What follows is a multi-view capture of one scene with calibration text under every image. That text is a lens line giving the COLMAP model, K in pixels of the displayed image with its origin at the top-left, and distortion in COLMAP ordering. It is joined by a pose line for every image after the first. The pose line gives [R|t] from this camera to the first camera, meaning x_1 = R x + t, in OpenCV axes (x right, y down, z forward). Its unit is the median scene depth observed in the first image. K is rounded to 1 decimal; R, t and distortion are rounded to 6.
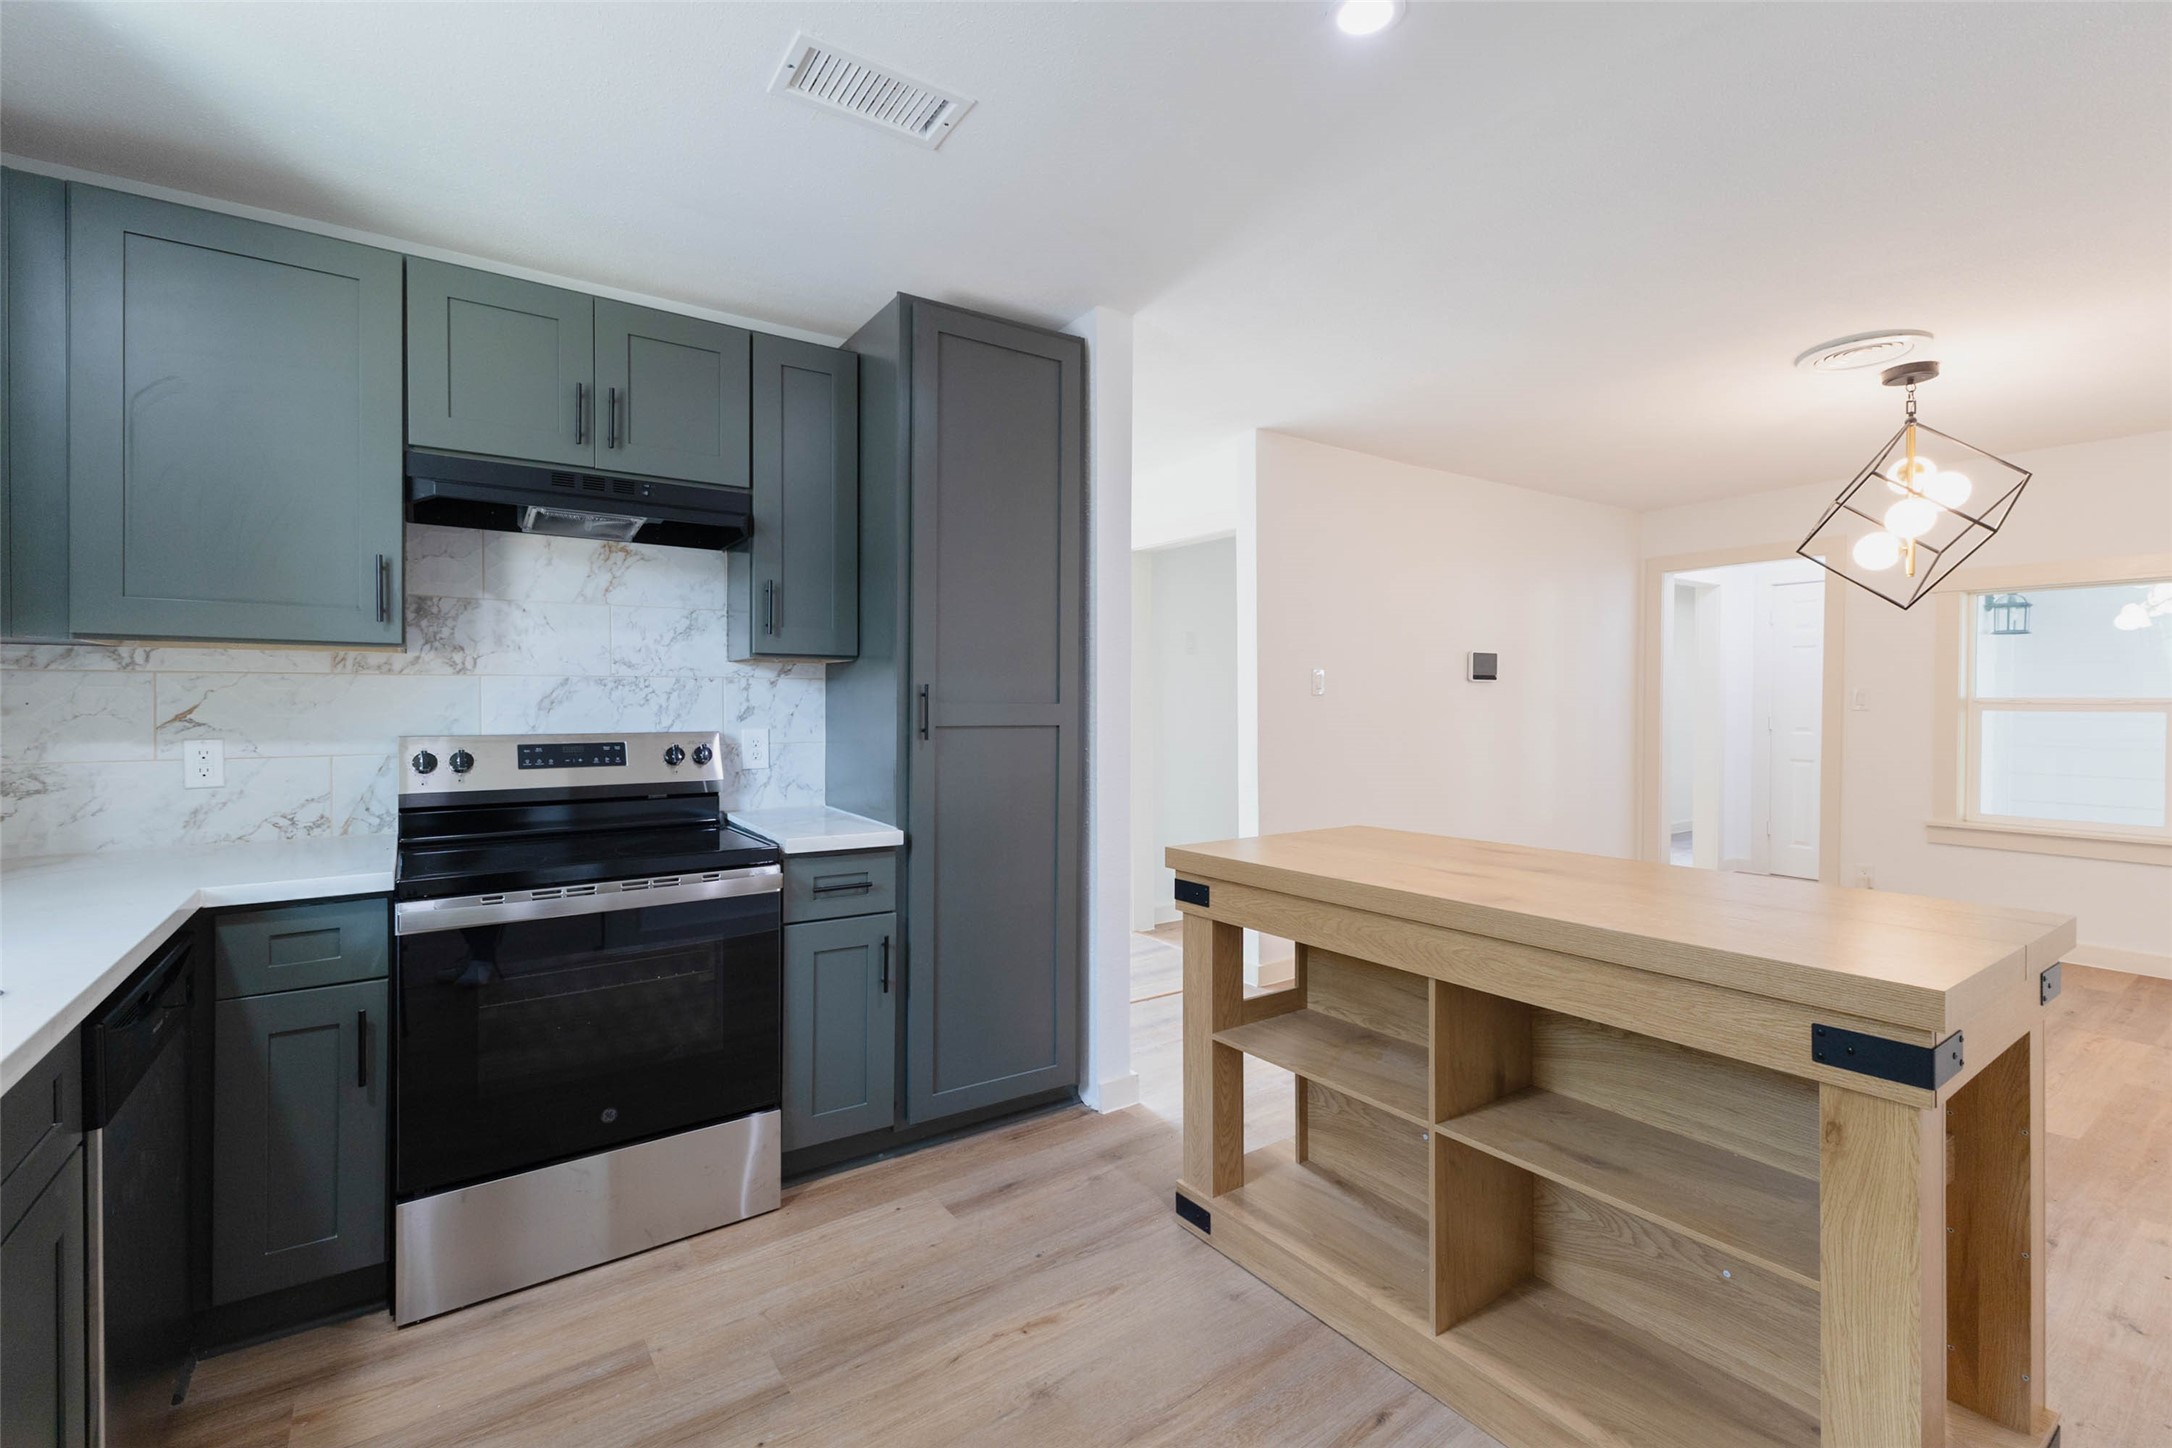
lens RADIAL K [[937.0, 0, 1074.0], [0, 937.0, 705.7], [0, 0, 1]] dist [0.008102, -0.000121]
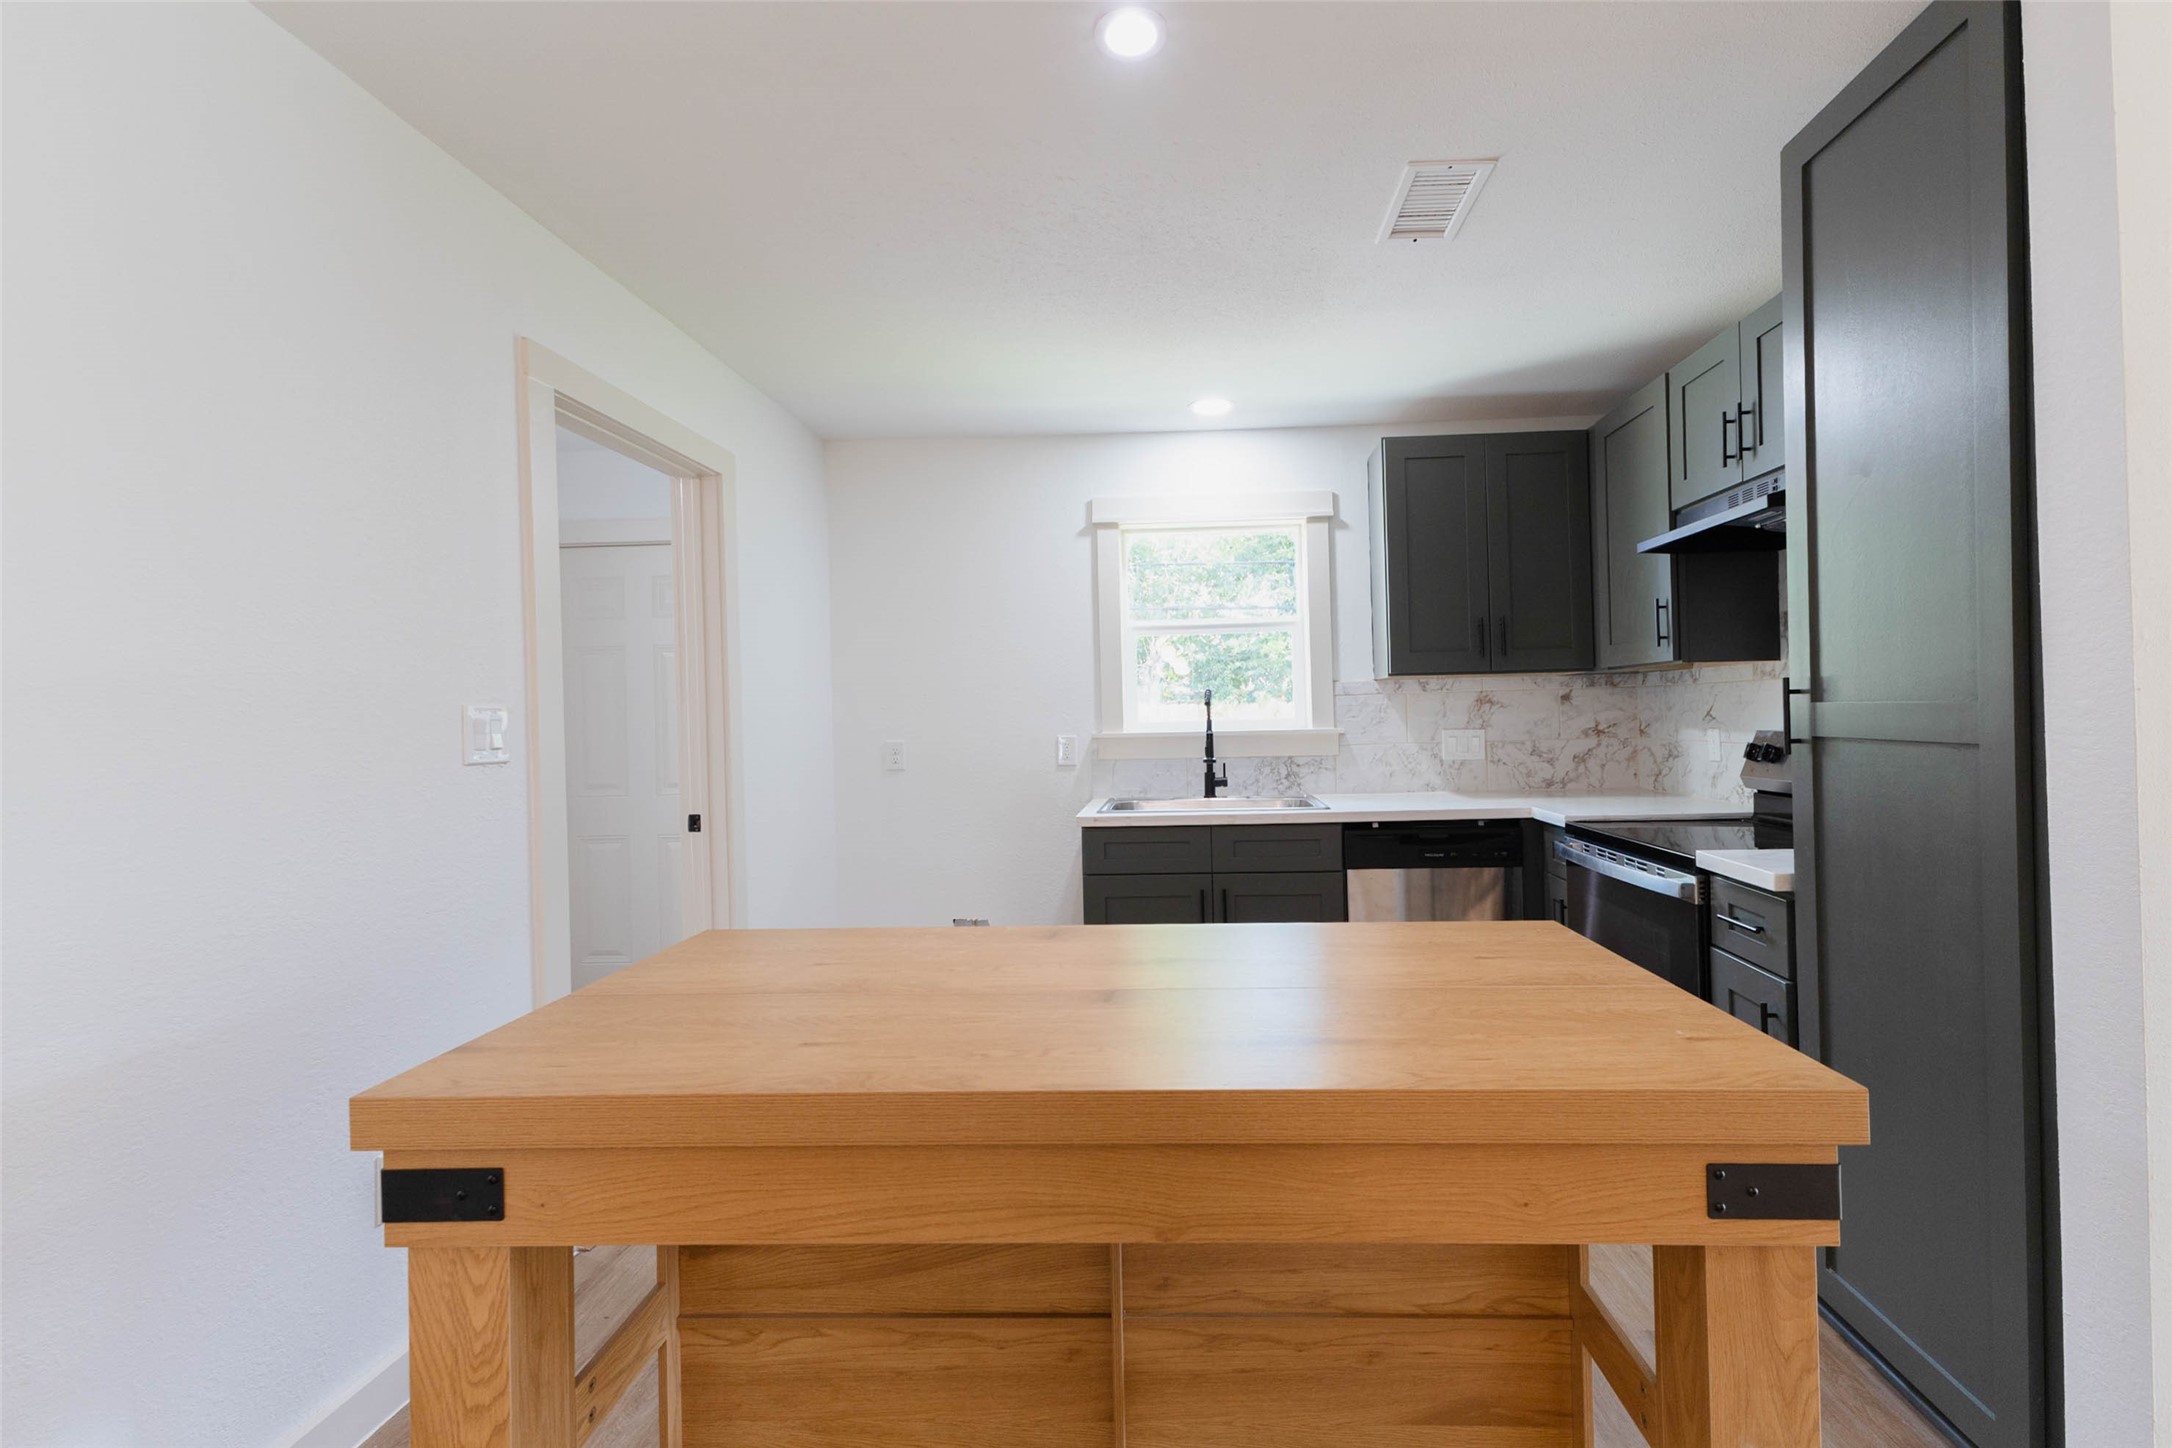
lens RADIAL K [[969.9, 0, 1131.6], [0, 969.9, 714.4], [0, 0, 1]] dist [0.015073, 0.000097]
pose [[-0.600217, 0.014410, -0.799707, 0.761510], [0.021991, 0.999757, 0.001509, -0.007760], [0.799535, -0.016681, -0.600388, 1.062148]]
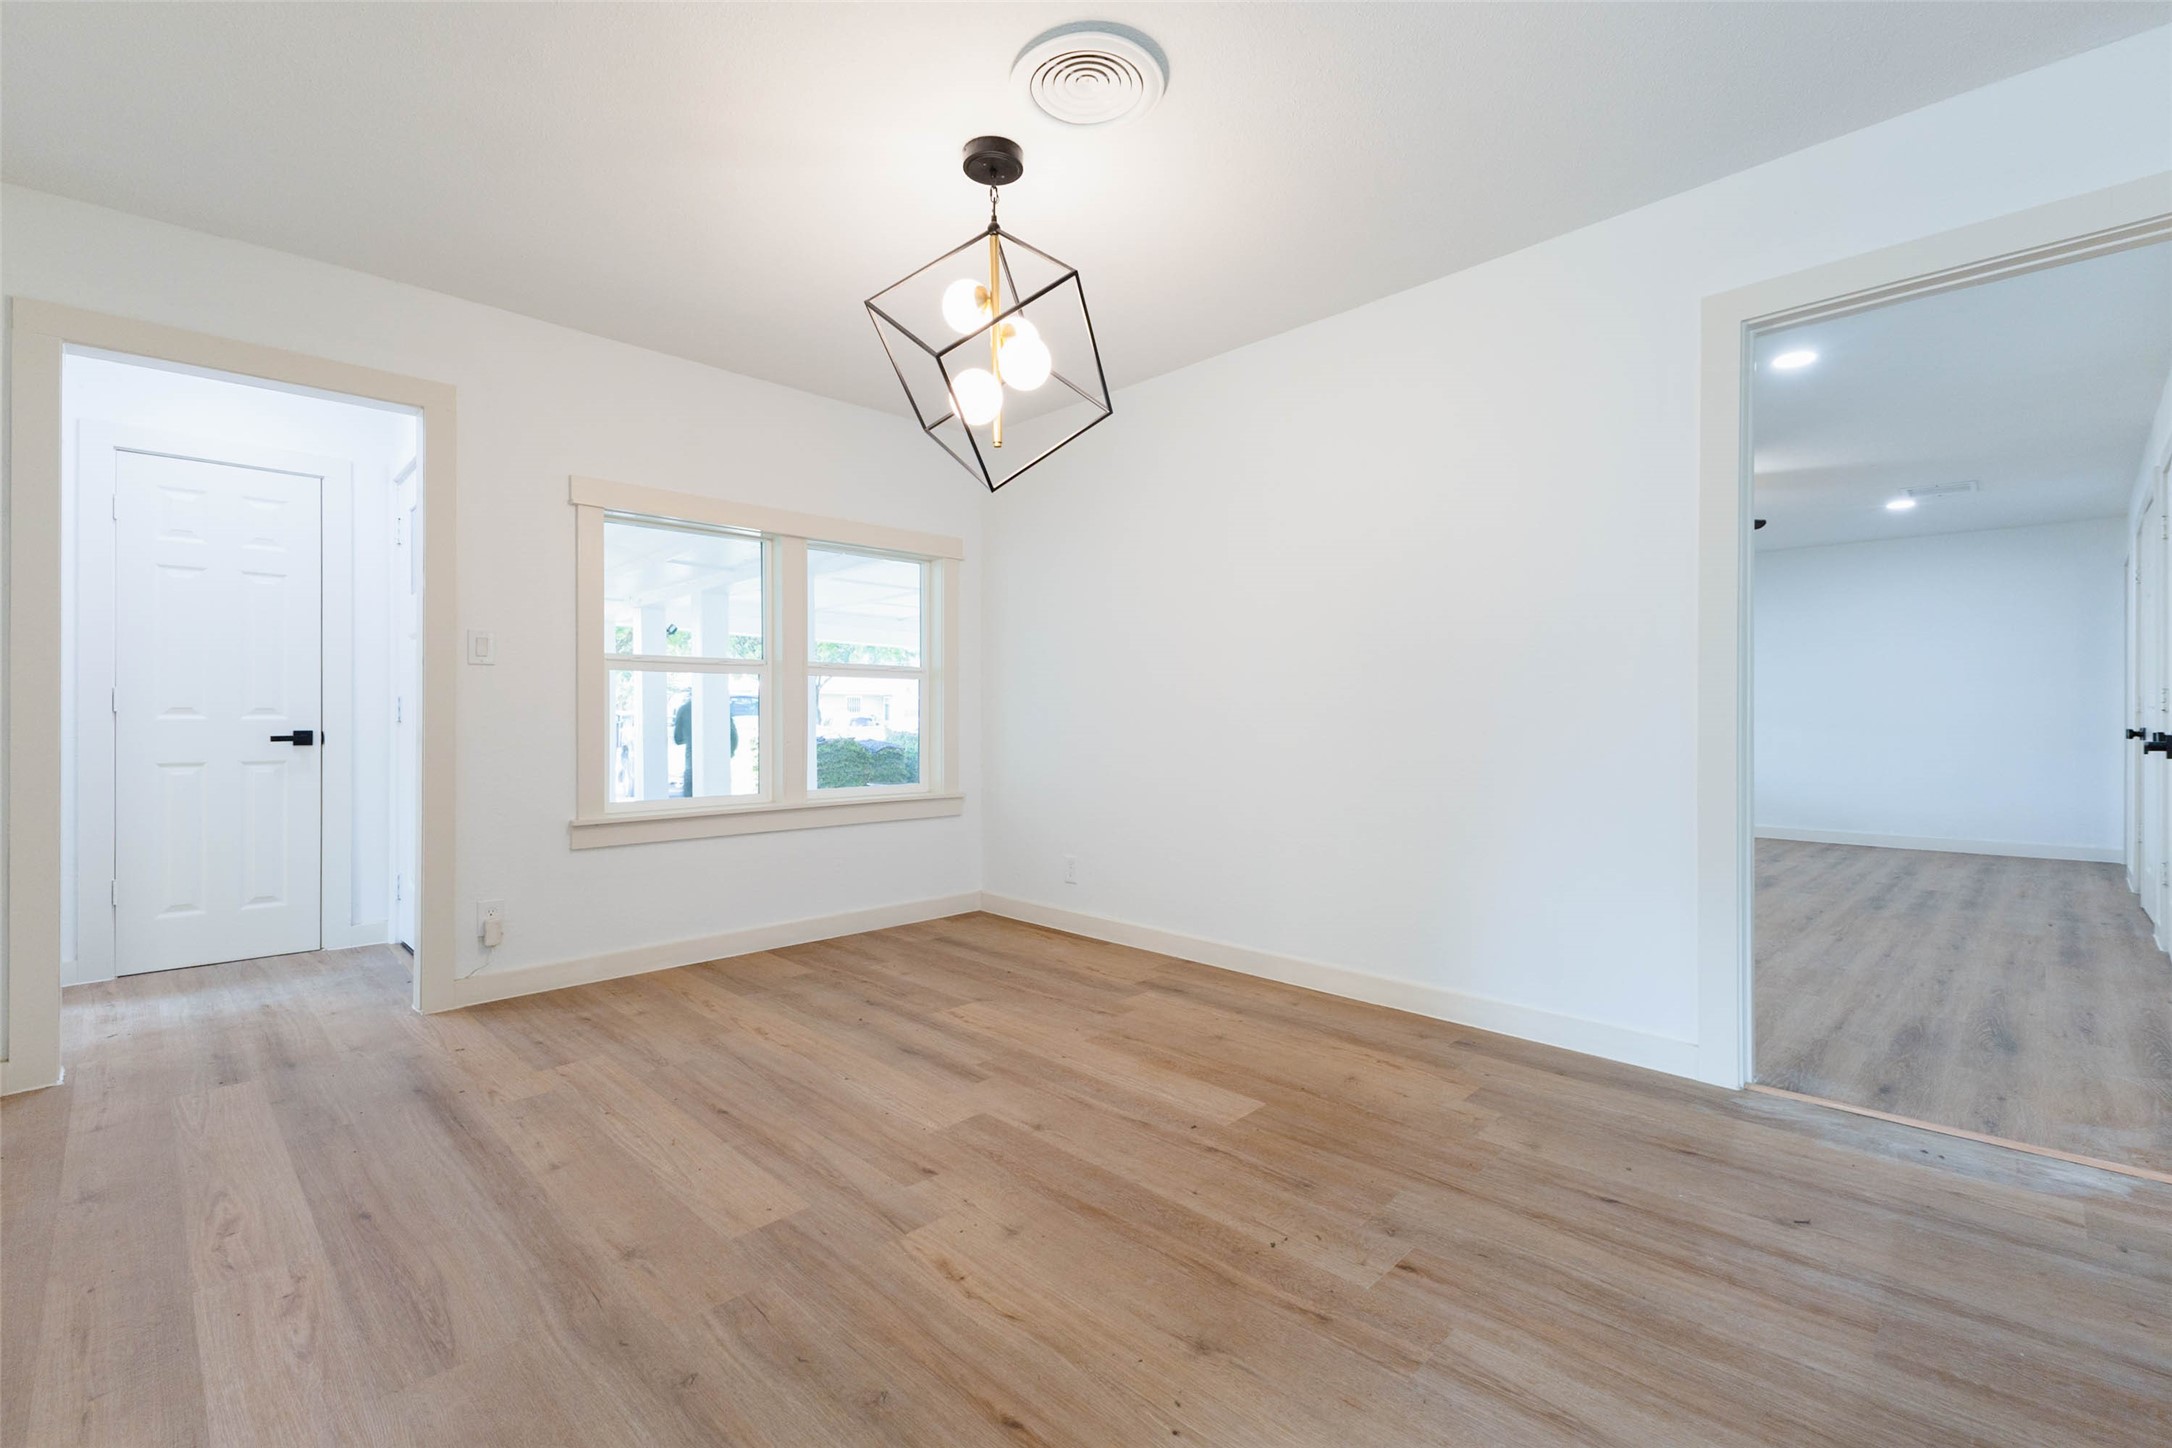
lens RADIAL K [[950.8, 0, 1092.8], [0, 950.8, 721.5], [0, 0, 1]] dist [0.007932, 0.000045]
pose [[-0.186975, 0.001404, 0.982364, 0.206749], [0.007203, 0.999974, -0.000058, 0.095296], [-0.982338, 0.007066, -0.186981, 1.427977]]
